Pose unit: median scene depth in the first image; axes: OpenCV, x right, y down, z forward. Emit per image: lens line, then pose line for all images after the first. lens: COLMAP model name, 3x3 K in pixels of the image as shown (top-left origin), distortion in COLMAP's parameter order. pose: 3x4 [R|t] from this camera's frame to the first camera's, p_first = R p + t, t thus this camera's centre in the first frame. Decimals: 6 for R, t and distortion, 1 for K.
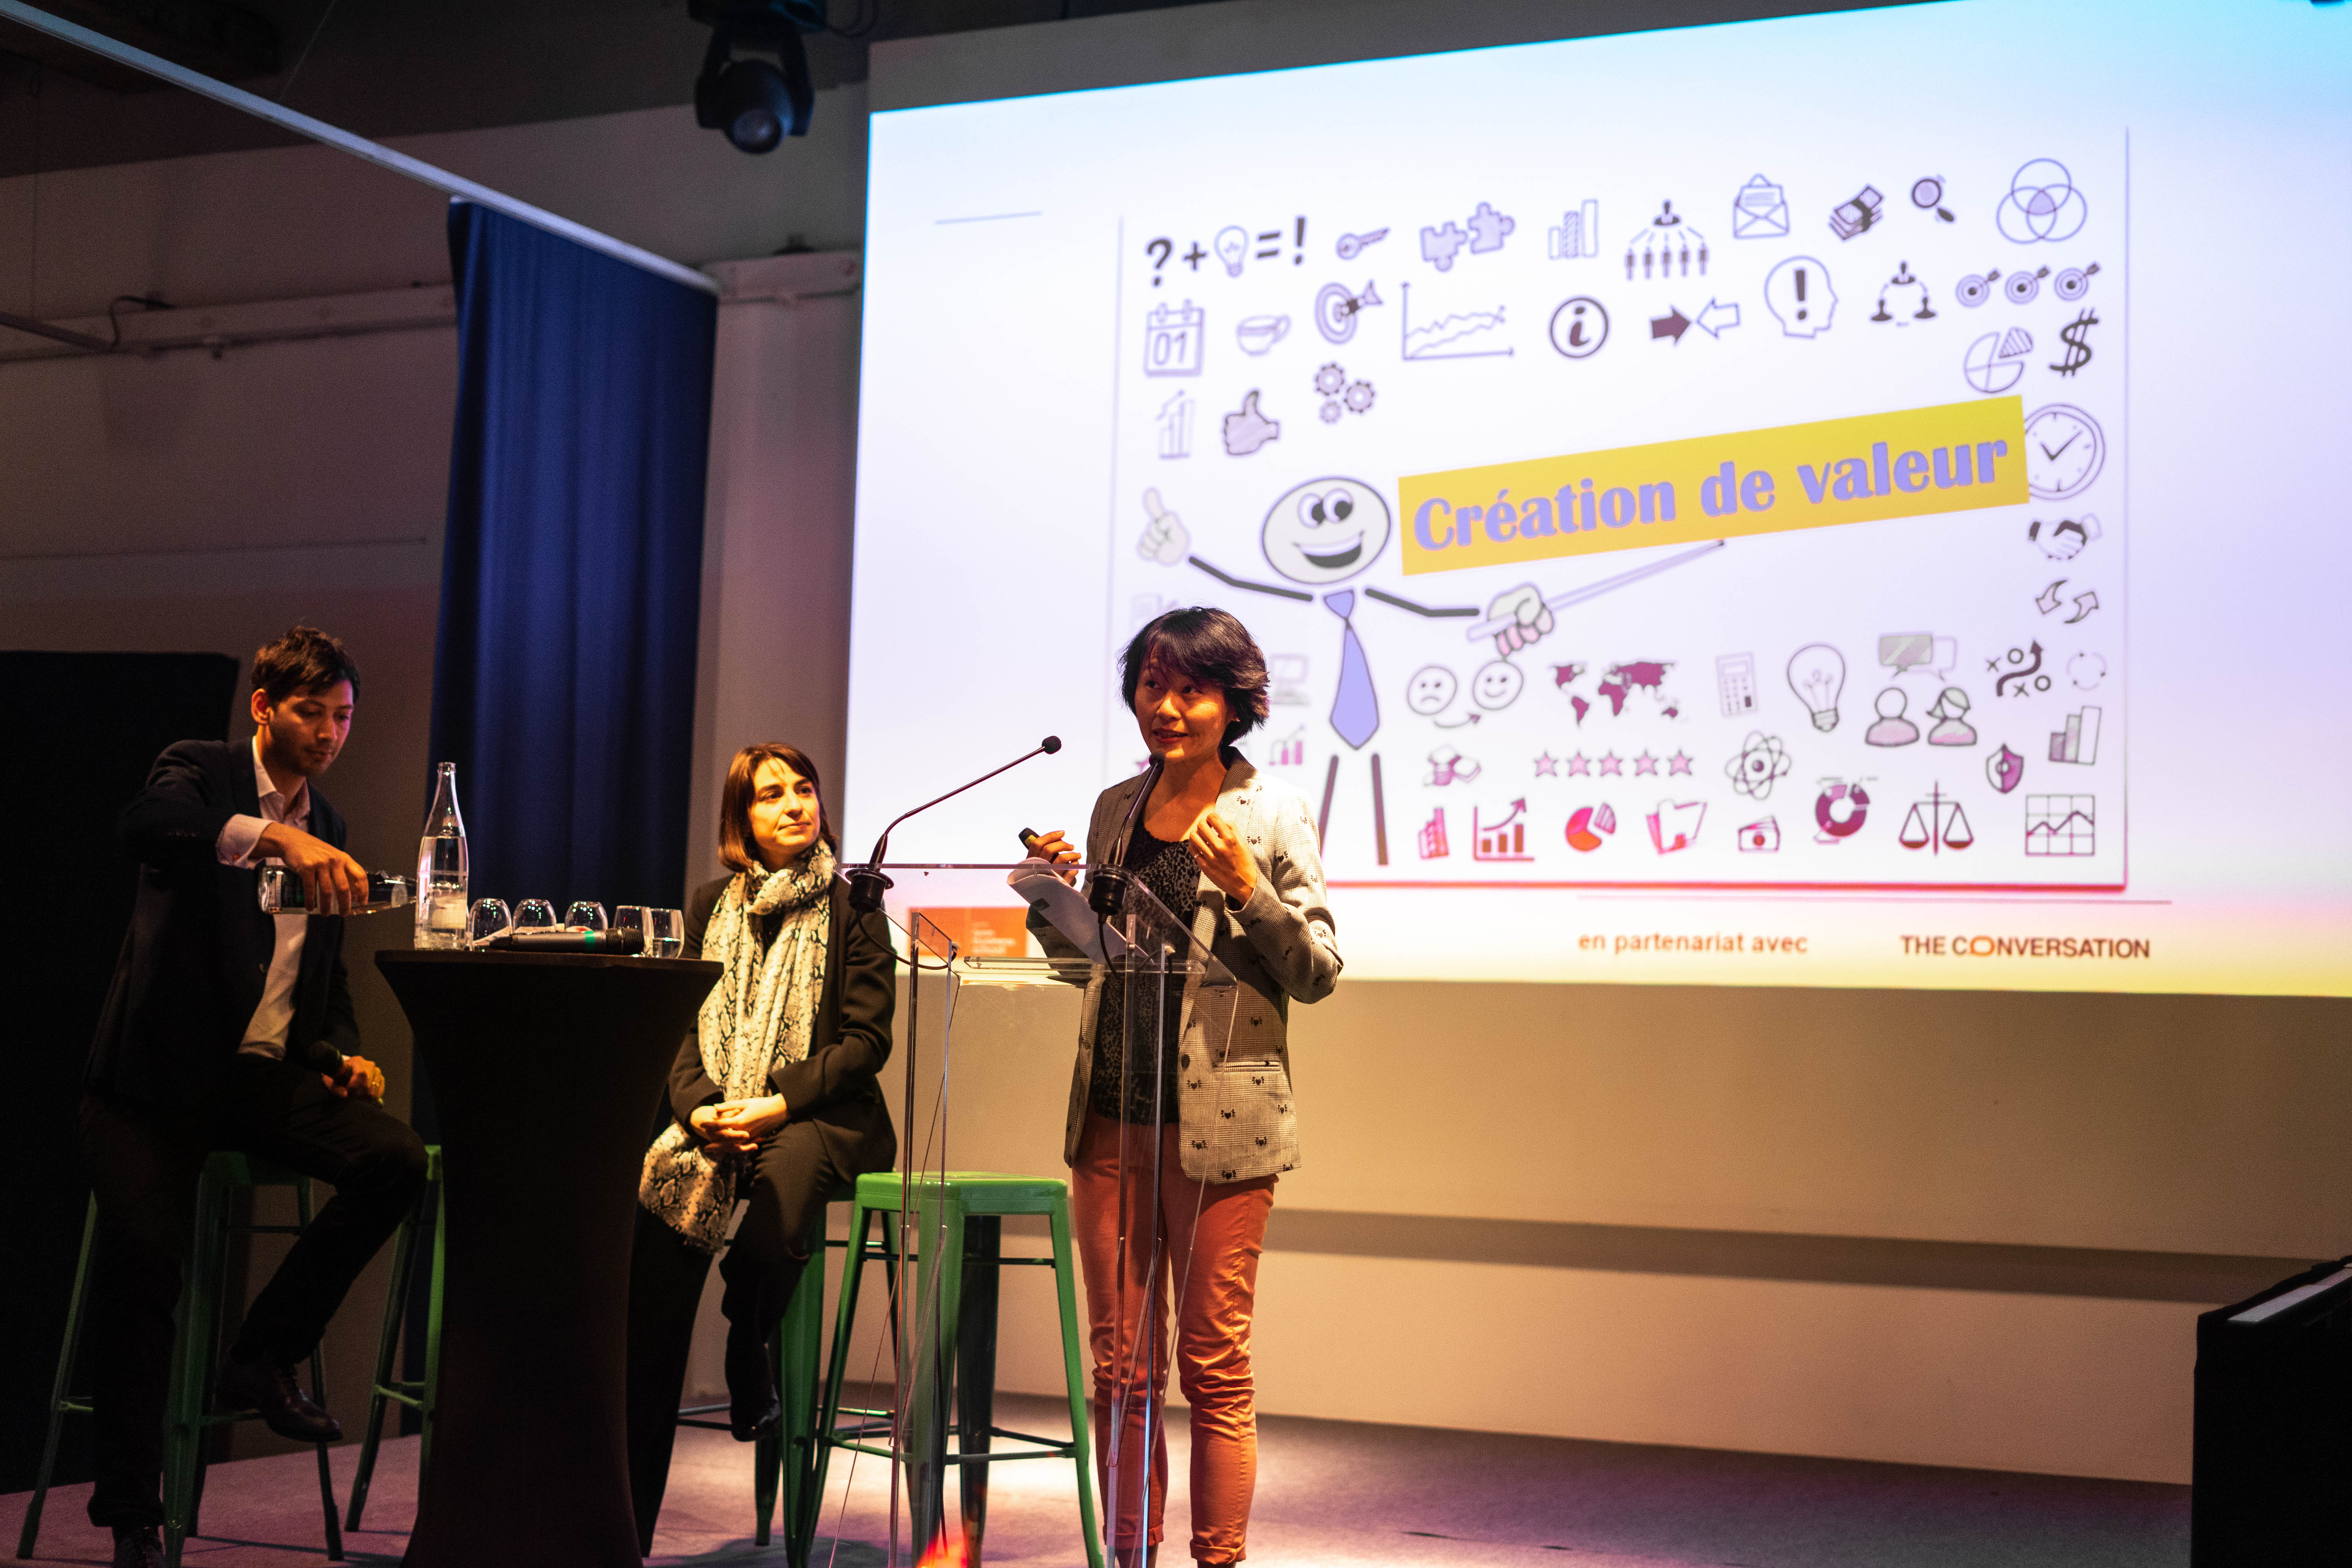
lens RADIAL K [[3593.4, 0, 1160.5], [0, 3593.4, 739.9], [0, 0, 1]] dist [-0.030349, 0.113225]
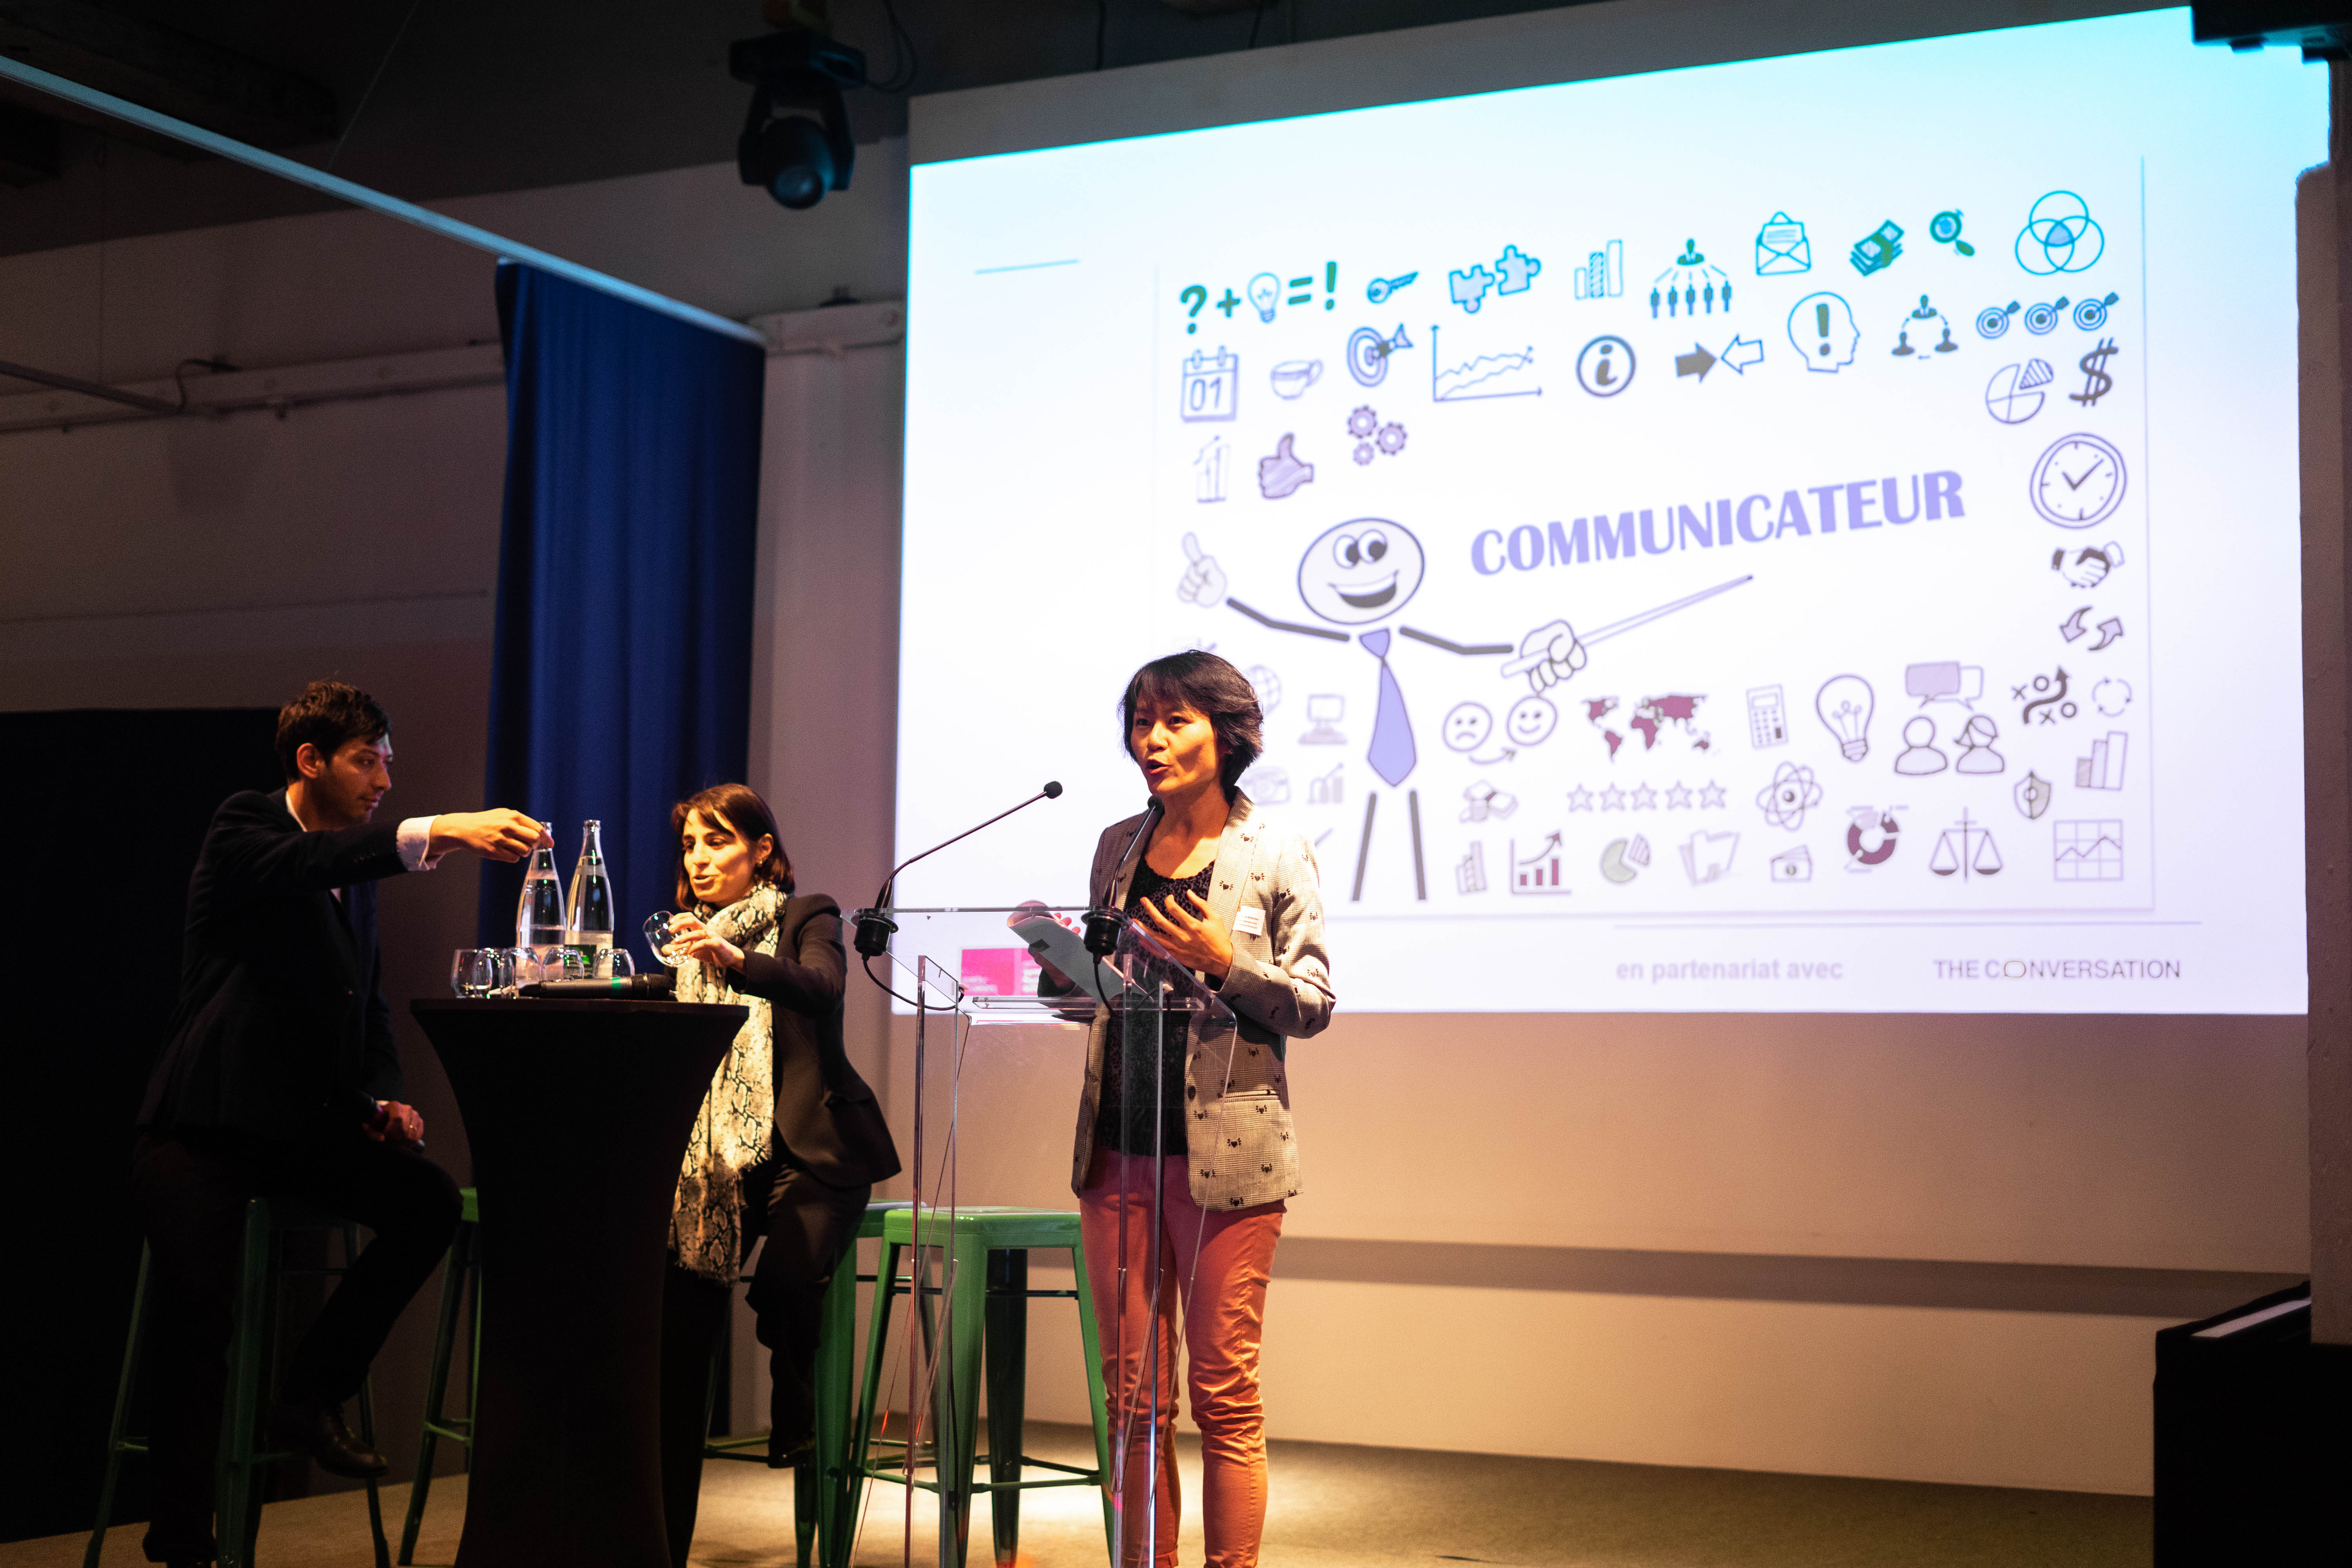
lens RADIAL K [[3585.3, 0, 1176.0], [0, 3585.3, 784.0], [0, 0, 1]] dist [0.010737, -0.127964]
pose [[0.999553, -0.015795, -0.025387, 0.018947], [0.015857, 0.999872, 0.002257, -0.001234], [0.025348, -0.002659, 0.999675, -0.014388]]
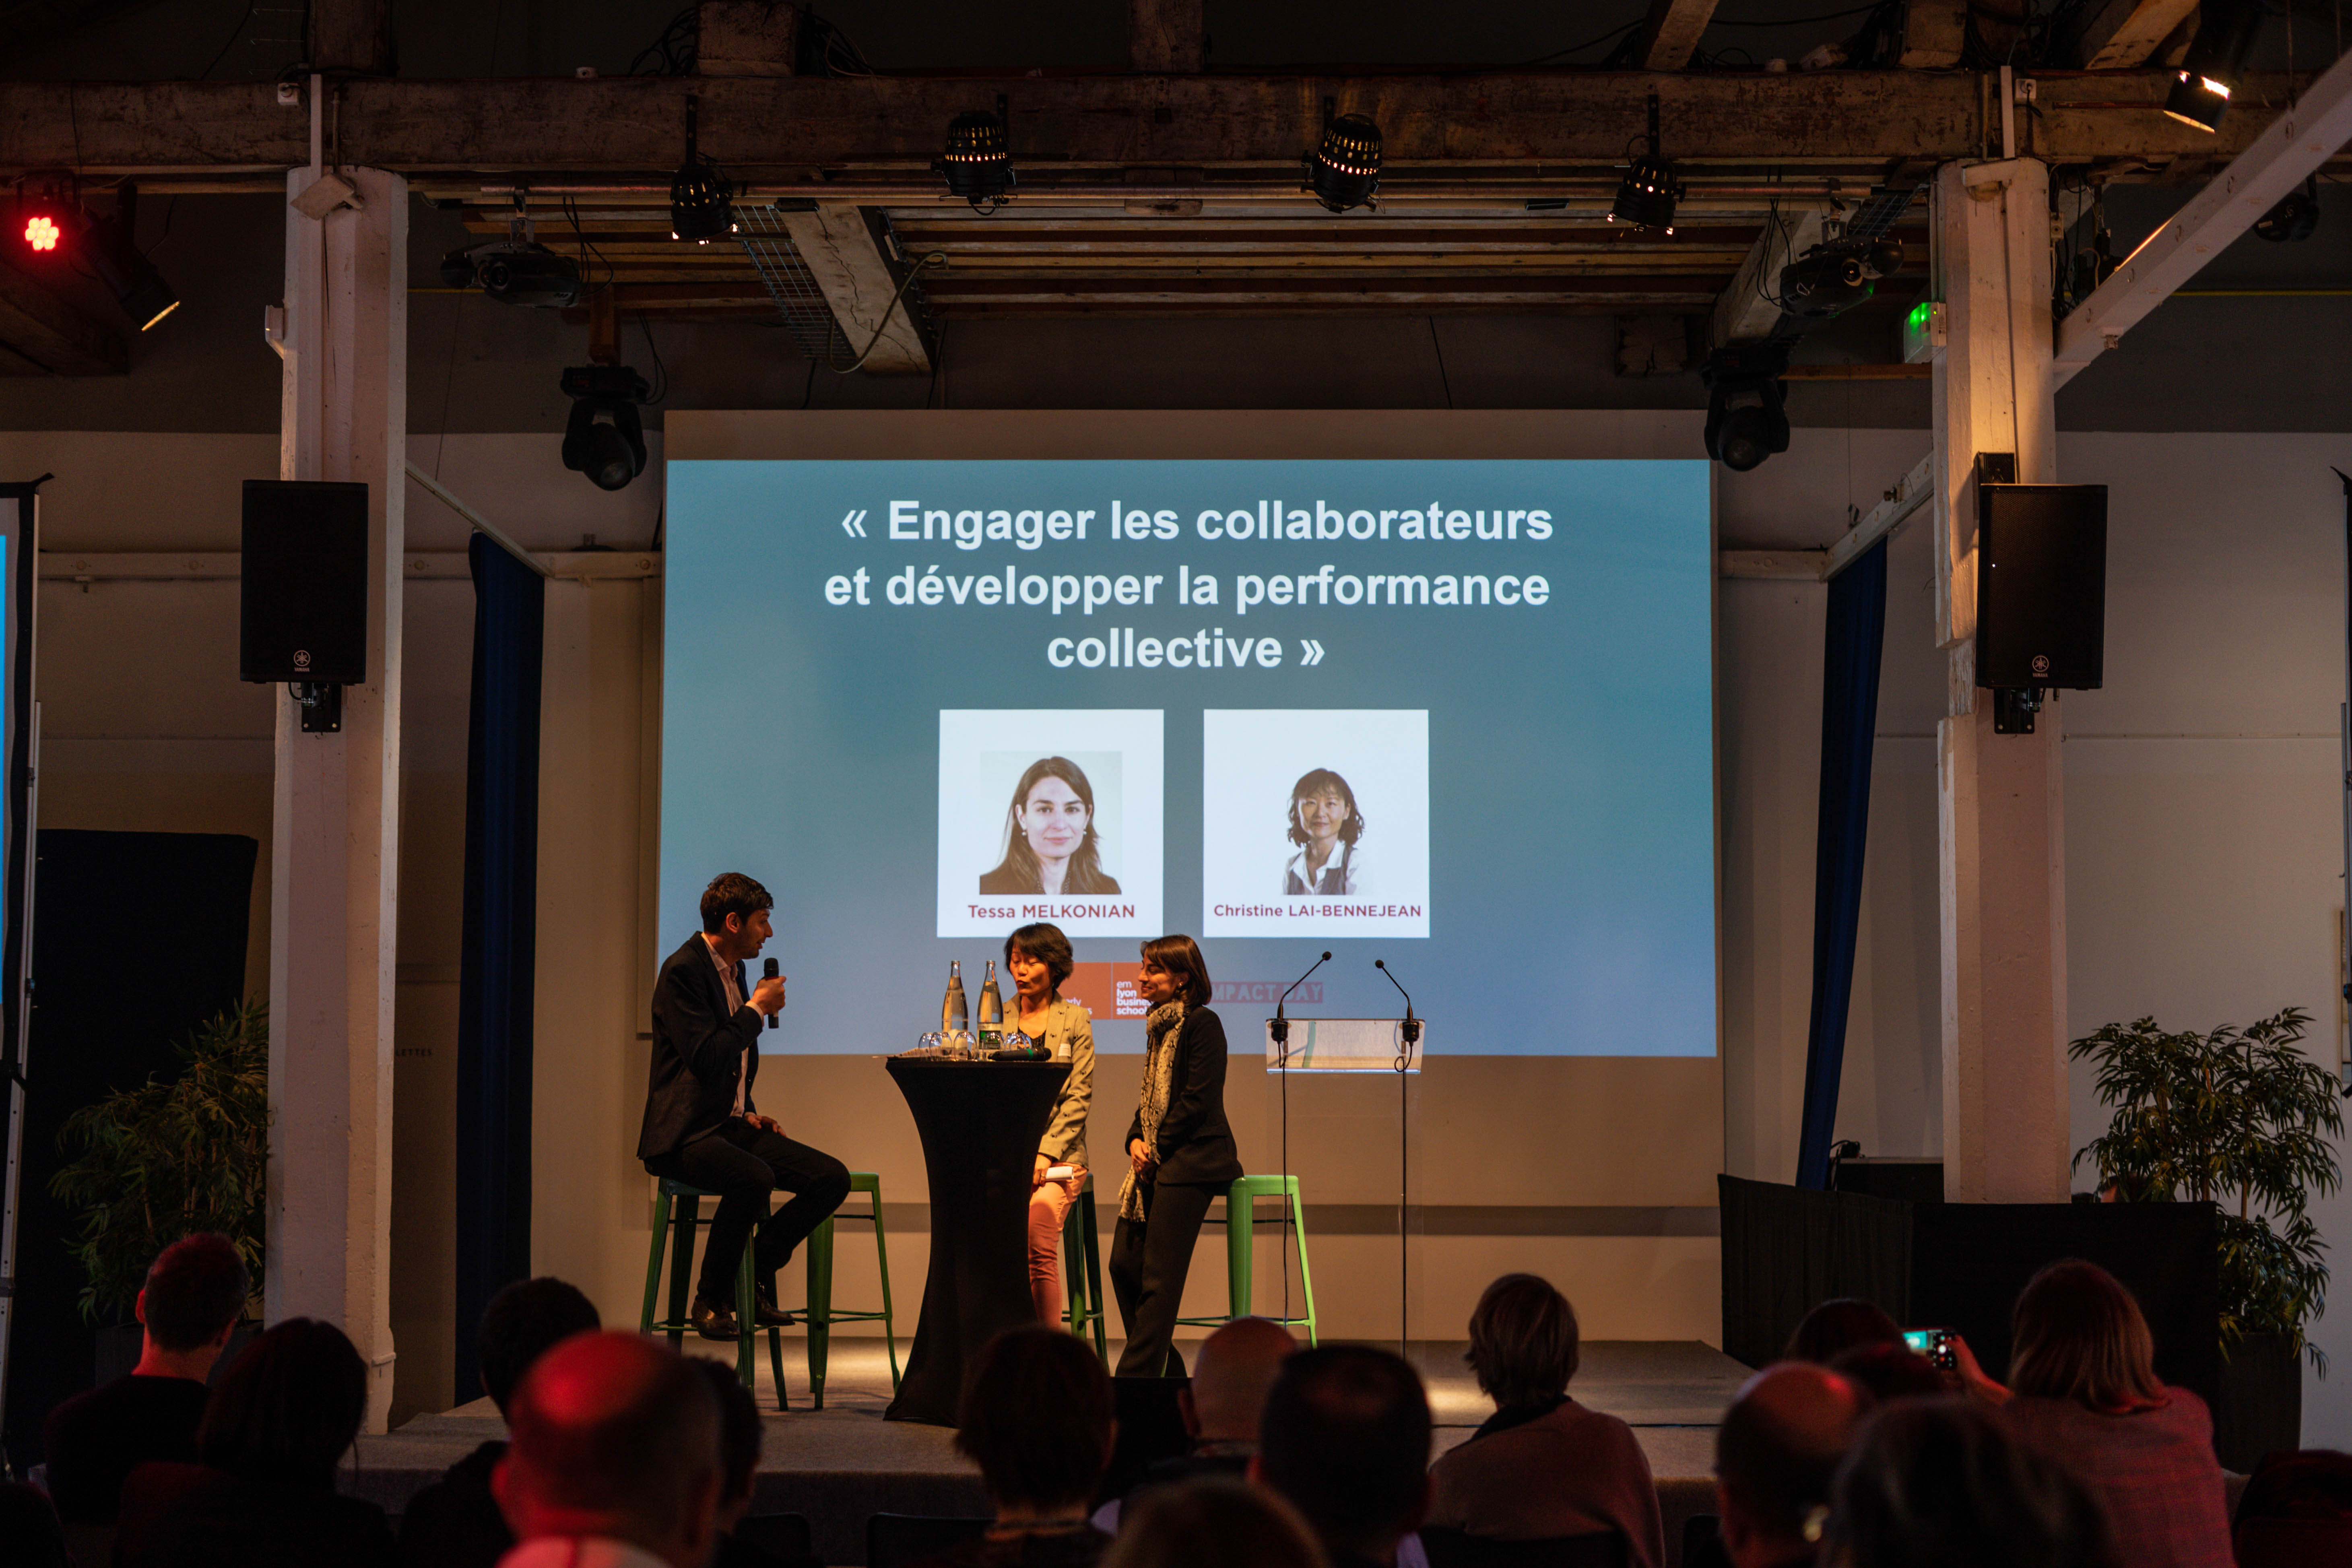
lens RADIAL K [[3500.3, 0, 1176.0], [0, 3500.3, 784.0], [0, 0, 1]] dist [-0.007454, -0.001651]
pose [[0.903174, 0.007753, 0.429205, -0.564043], [-0.012836, 0.999878, 0.008949, -0.064635], [-0.429083, -0.013592, 0.903163, -0.426140]]
